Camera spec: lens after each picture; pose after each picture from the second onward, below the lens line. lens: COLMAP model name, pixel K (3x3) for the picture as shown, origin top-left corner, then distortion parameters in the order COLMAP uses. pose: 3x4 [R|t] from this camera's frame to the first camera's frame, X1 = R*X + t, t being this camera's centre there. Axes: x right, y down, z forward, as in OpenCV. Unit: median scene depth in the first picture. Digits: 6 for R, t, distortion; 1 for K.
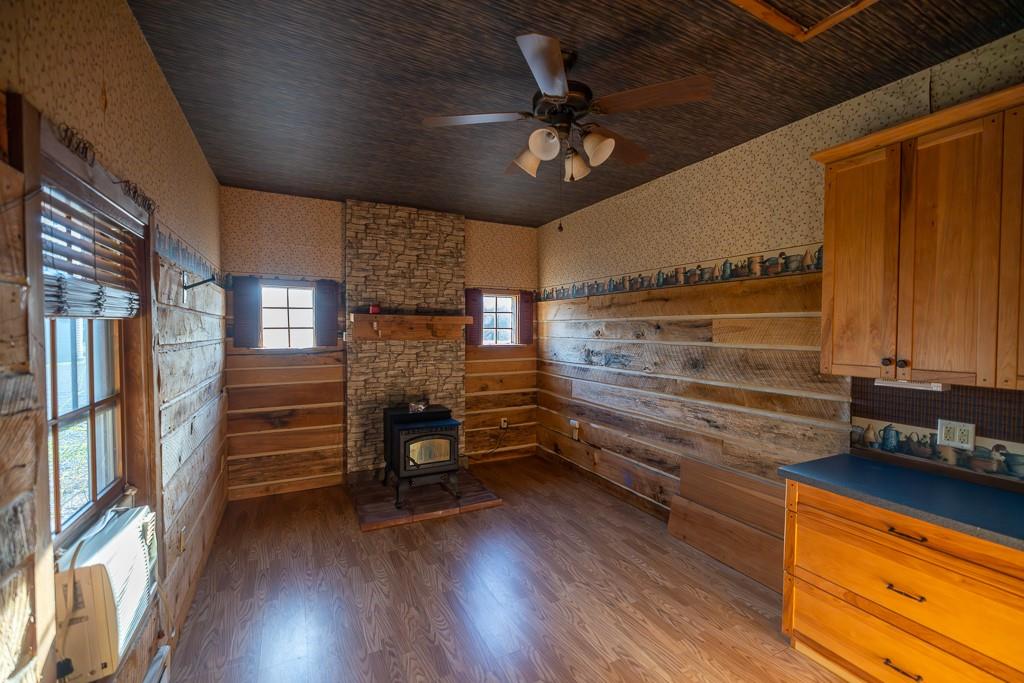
lens RADIAL K [[424.5, 0, 510.7], [0, 424.5, 343.0], [0, 0, 1]] dist [0.000670, -0.000026]
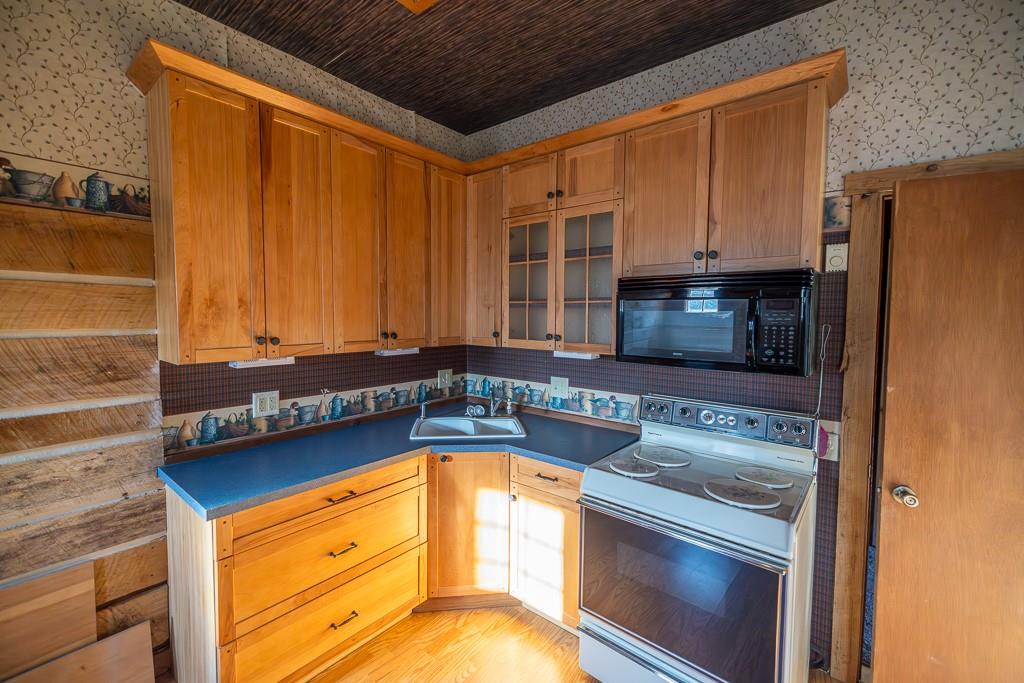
lens RADIAL K [[424.5, 0, 510.3], [0, 424.5, 335.7], [0, 0, 1]] dist [0.000670, -0.000026]
pose [[-0.395160, -0.059786, 0.916665, -0.162043], [0.013660, 0.997387, 0.070939, -0.022743], [-0.918511, 0.040553, -0.393311, 0.821188]]
